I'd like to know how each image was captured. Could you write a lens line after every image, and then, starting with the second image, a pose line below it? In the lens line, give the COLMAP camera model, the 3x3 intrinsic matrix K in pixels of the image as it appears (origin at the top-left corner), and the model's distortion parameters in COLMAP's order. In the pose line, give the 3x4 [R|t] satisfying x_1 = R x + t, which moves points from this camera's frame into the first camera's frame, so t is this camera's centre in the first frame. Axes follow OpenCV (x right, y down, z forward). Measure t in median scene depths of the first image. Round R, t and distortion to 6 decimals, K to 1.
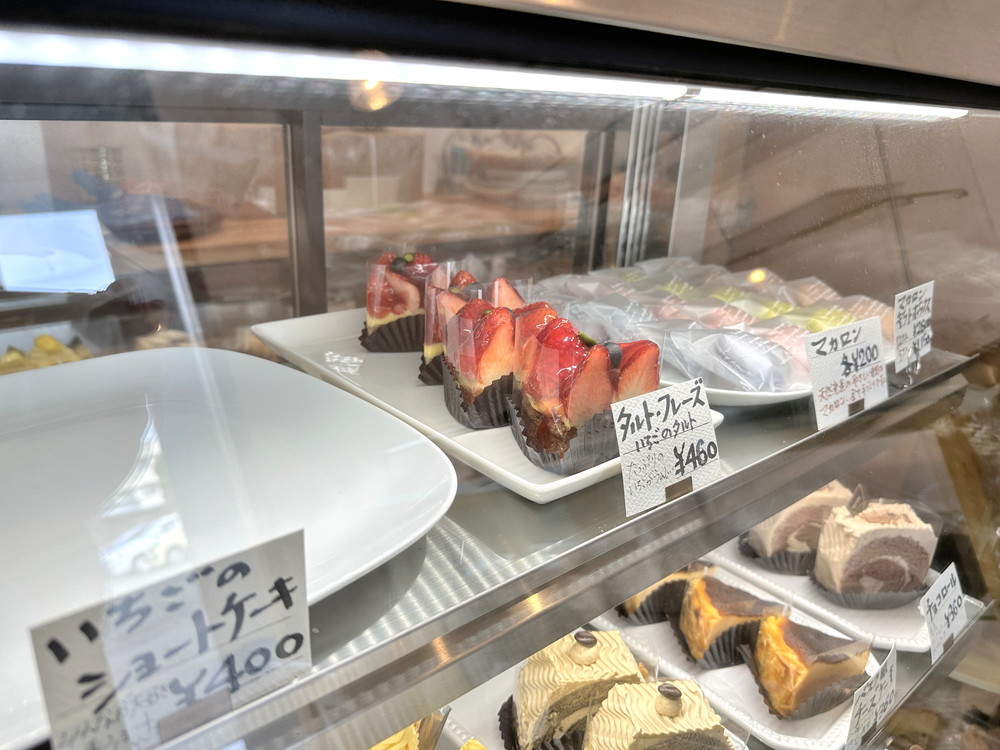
lens RADIAL K [[739.0, 0, 500.0], [0, 739.0, 375.0], [0, 0, 1]] dist [0.042219, -0.085985]
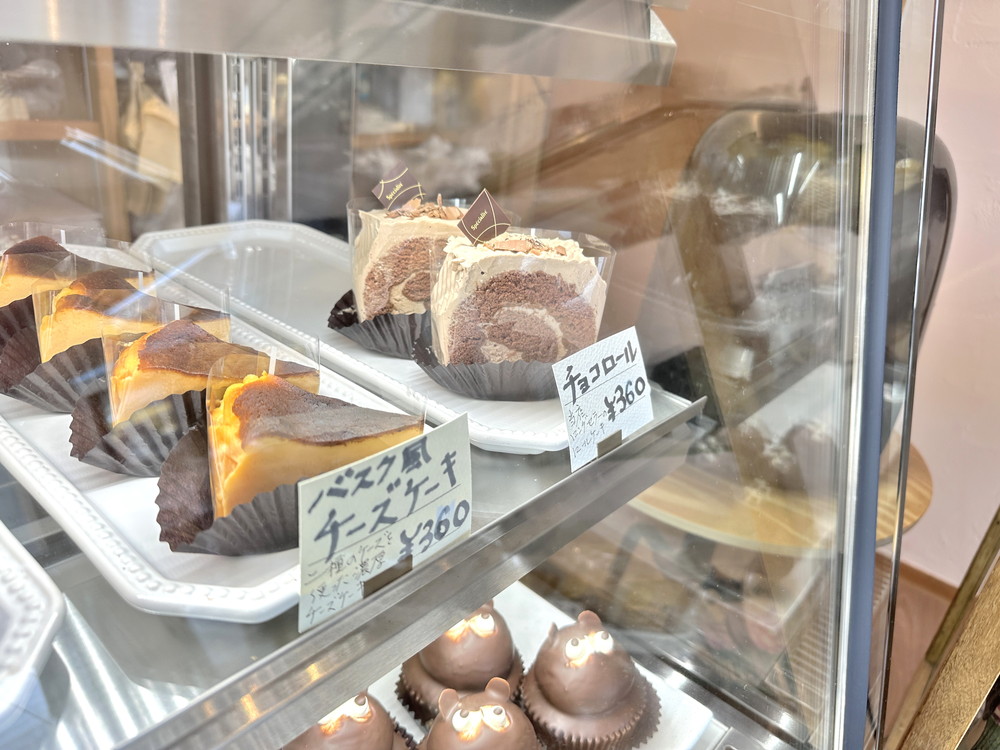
lens RADIAL K [[739.0, 0, 500.0], [0, 739.0, 375.0], [0, 0, 1]] dist [0.042219, -0.085985]
pose [[0.987545, 0.009143, 0.157073, 0.489950], [-0.023627, 0.995607, 0.090595, 0.294005], [-0.155555, -0.093178, 0.983423, 0.480318]]
